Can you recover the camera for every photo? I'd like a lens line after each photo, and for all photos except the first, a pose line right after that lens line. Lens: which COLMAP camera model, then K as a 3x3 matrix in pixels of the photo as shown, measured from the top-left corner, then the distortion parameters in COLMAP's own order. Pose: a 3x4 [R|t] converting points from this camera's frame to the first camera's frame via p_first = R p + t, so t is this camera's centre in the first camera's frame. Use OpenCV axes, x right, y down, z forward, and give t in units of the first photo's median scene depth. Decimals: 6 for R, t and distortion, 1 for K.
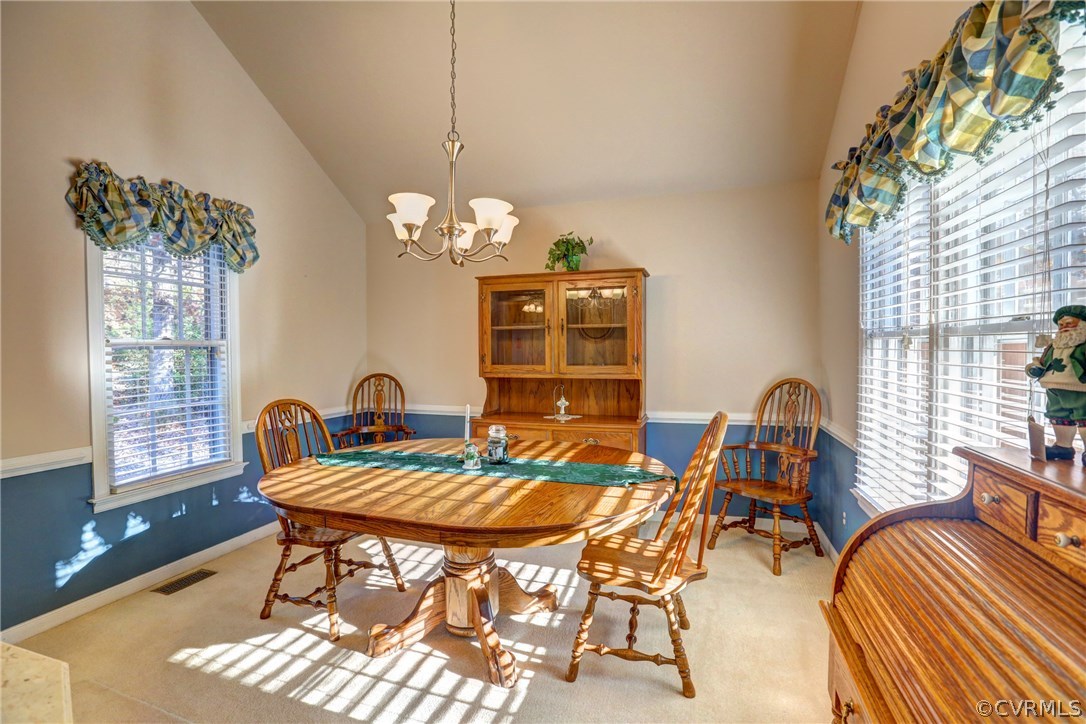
lens RADIAL K [[490.5, 0, 547.0], [0, 490.5, 359.9], [0, 0, 1]] dist [-0.045821, 0.014322]
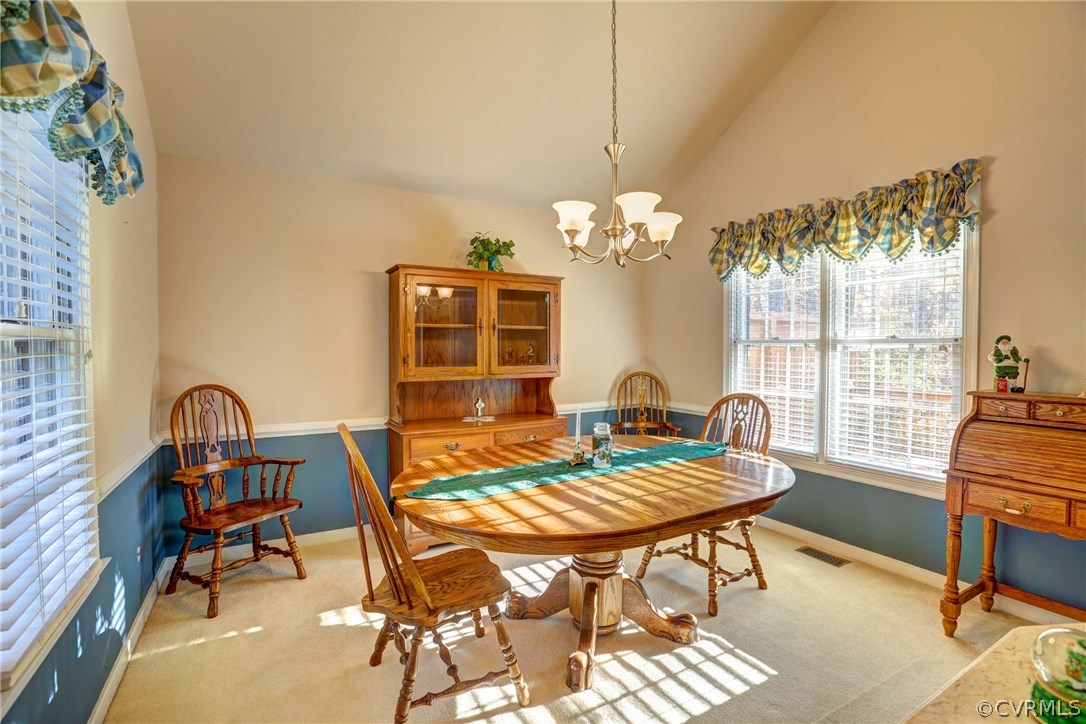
lens RADIAL K [[490.5, 0, 547.0], [0, 490.5, 359.9], [0, 0, 1]] dist [-0.045821, 0.014322]
pose [[0.669806, -0.011415, 0.742448, -0.641244], [0.011888, 0.999919, 0.004649, -0.004417], [-0.742441, 0.005712, 0.669887, 0.263562]]
